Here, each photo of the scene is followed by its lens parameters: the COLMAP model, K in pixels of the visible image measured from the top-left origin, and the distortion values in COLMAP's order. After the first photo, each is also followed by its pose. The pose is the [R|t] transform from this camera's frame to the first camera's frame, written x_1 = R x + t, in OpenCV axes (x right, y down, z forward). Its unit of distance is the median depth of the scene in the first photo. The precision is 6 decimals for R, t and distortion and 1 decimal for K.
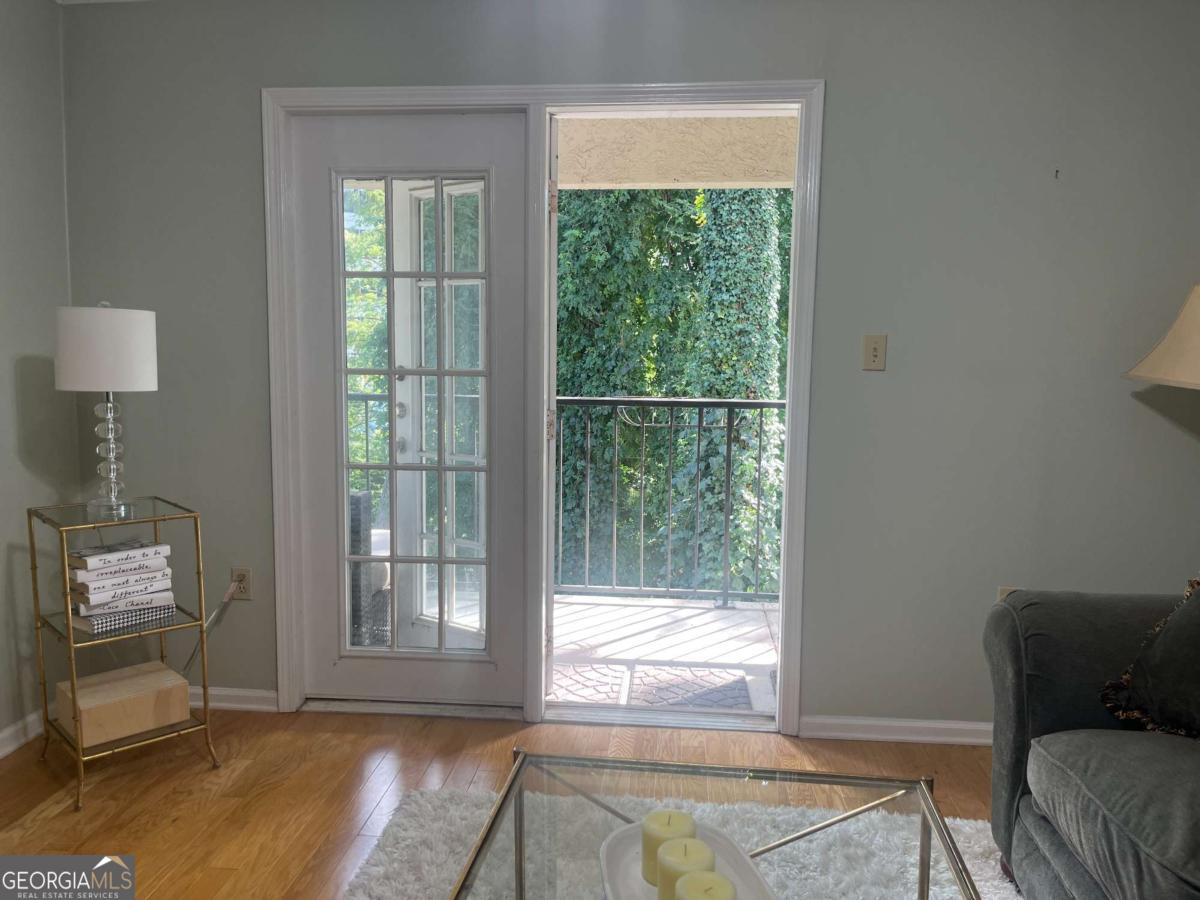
lens RADIAL K [[907.1, 0, 603.6], [0, 907.1, 449.2], [0, 0, 1]] dist [0.062988, -0.100498]
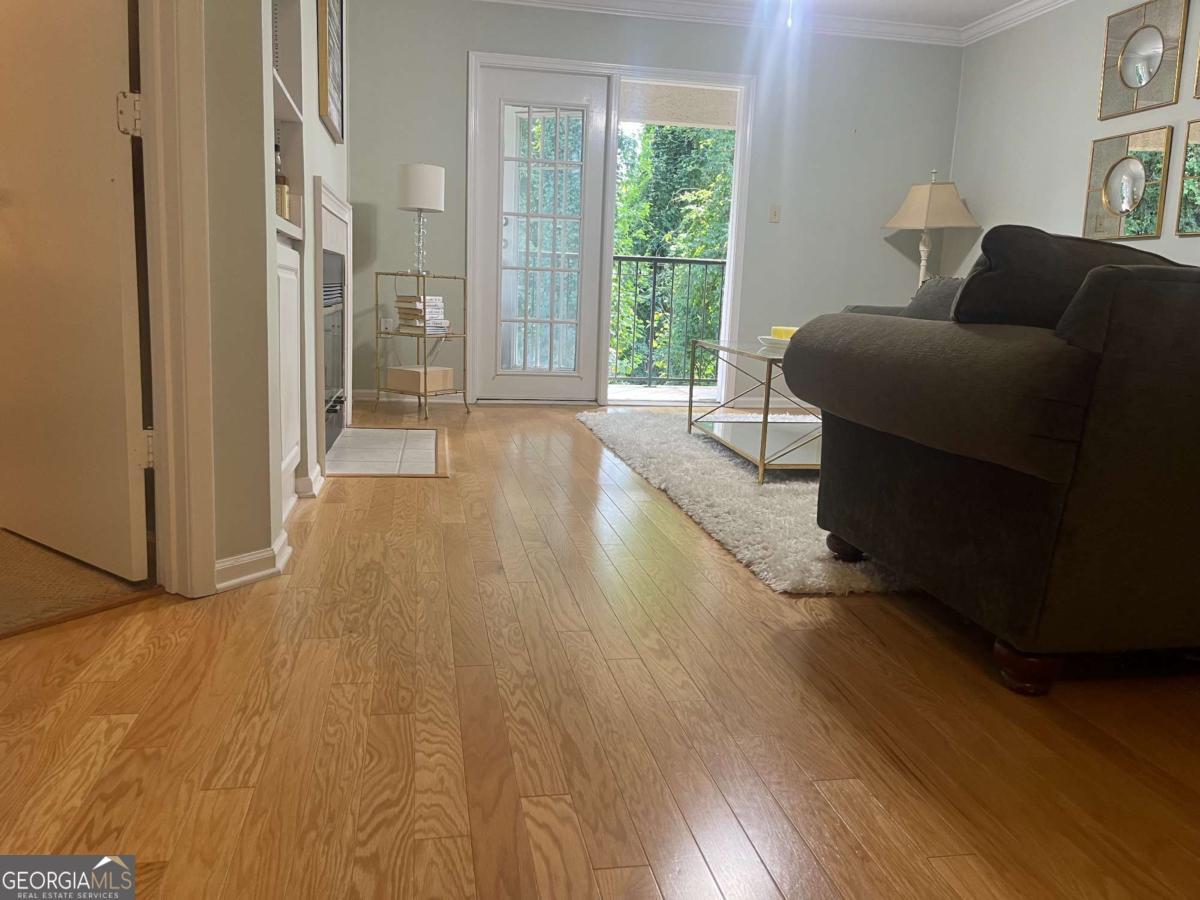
lens RADIAL K [[915.5, 0, 592.1], [0, 915.5, 449.5], [0, 0, 1]] dist [0.078378, -0.117906]
pose [[0.963573, -0.020976, 0.266620, -0.608806], [0.005046, 0.998168, 0.060290, 0.273693], [-0.267396, -0.056749, 0.961914, -0.838540]]
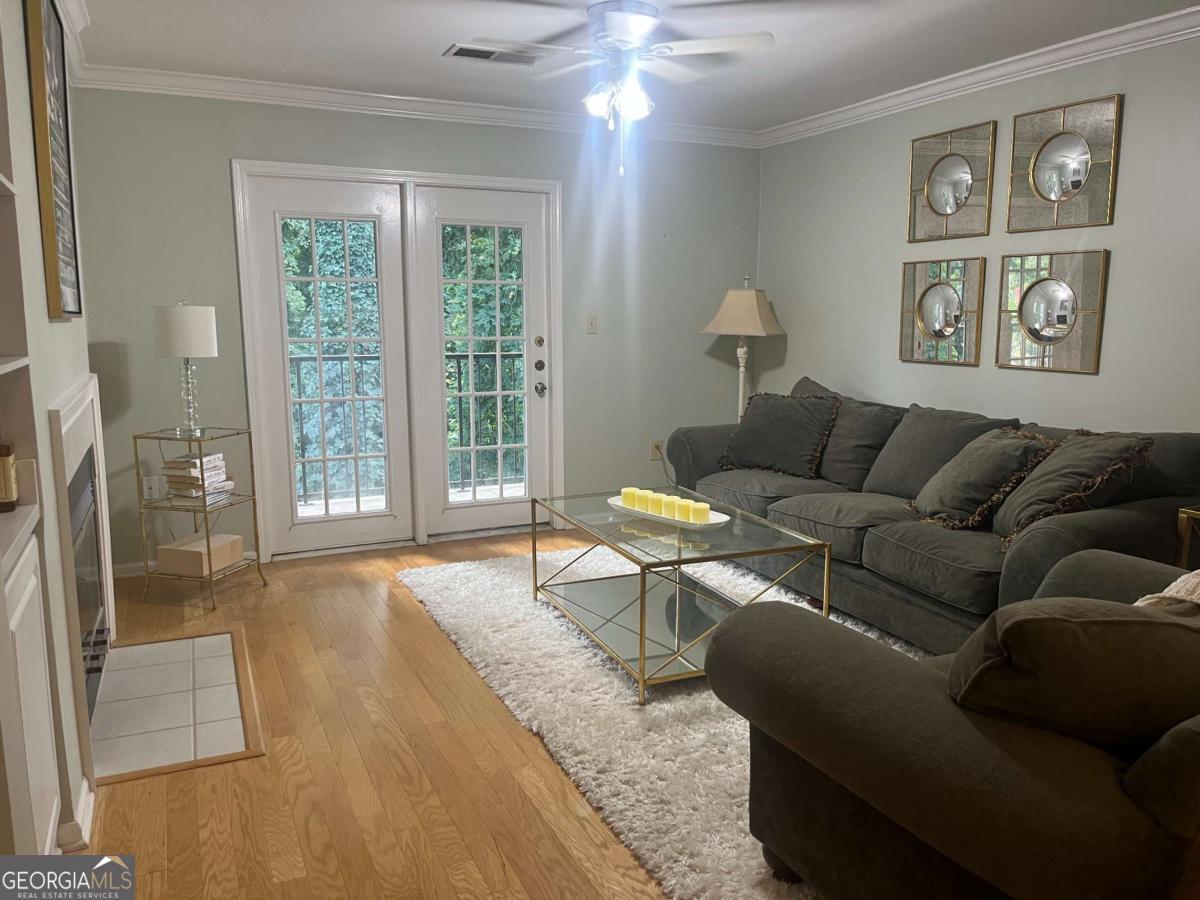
lens RADIAL K [[907.1, 0, 603.6], [0, 907.1, 449.2], [0, 0, 1]] dist [0.062988, -0.100498]
pose [[0.862479, -0.092344, 0.497596, -0.610456], [0.069494, 0.995508, 0.064294, 0.036375], [-0.501298, -0.020872, 0.865023, -0.628984]]
